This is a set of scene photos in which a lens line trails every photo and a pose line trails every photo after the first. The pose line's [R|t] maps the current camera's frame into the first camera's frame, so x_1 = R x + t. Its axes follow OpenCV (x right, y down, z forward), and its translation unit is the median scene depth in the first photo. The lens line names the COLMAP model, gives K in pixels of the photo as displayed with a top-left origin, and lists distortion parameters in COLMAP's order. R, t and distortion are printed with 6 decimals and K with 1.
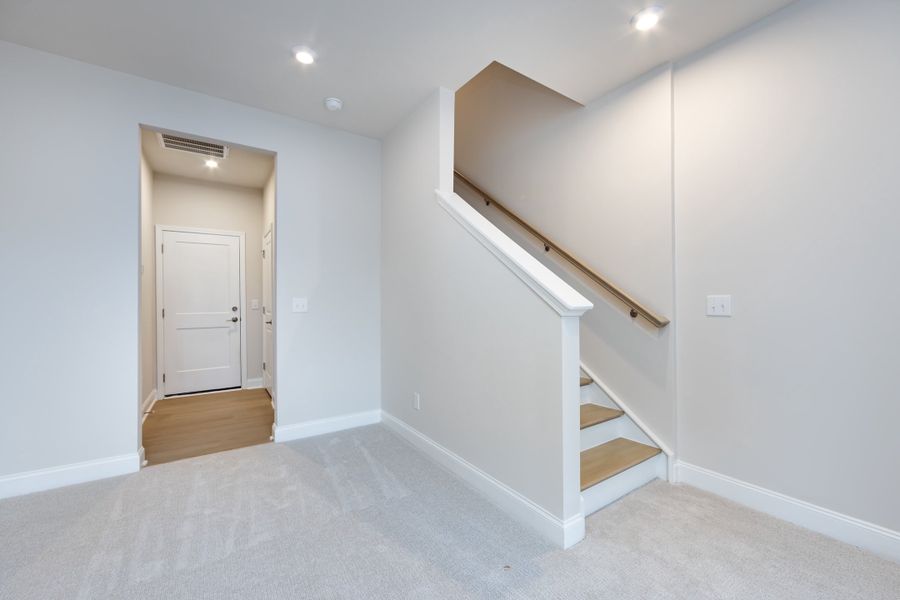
lens RADIAL K [[353.0, 0, 449.9], [0, 353.0, 299.4], [0, 0, 1]] dist [-0.005423, 0.000289]
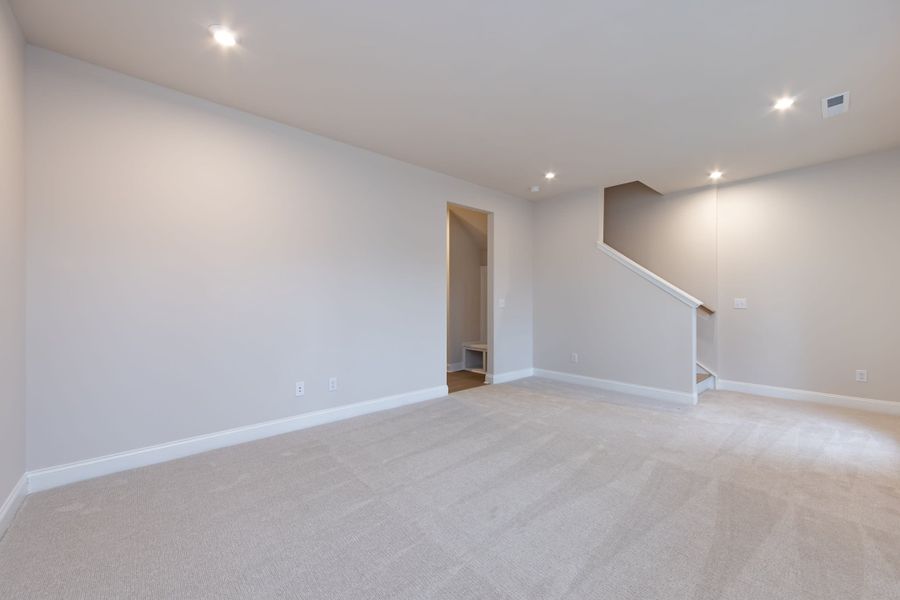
lens RADIAL K [[353.0, 0, 449.6], [0, 353.0, 301.6], [0, 0, 1]] dist [-0.005423, 0.000289]
pose [[0.992963, -0.000104, 0.118426, -1.109480], [-0.001856, 0.999863, 0.016436, -0.023742], [-0.118412, -0.016541, 0.992827, -0.809344]]
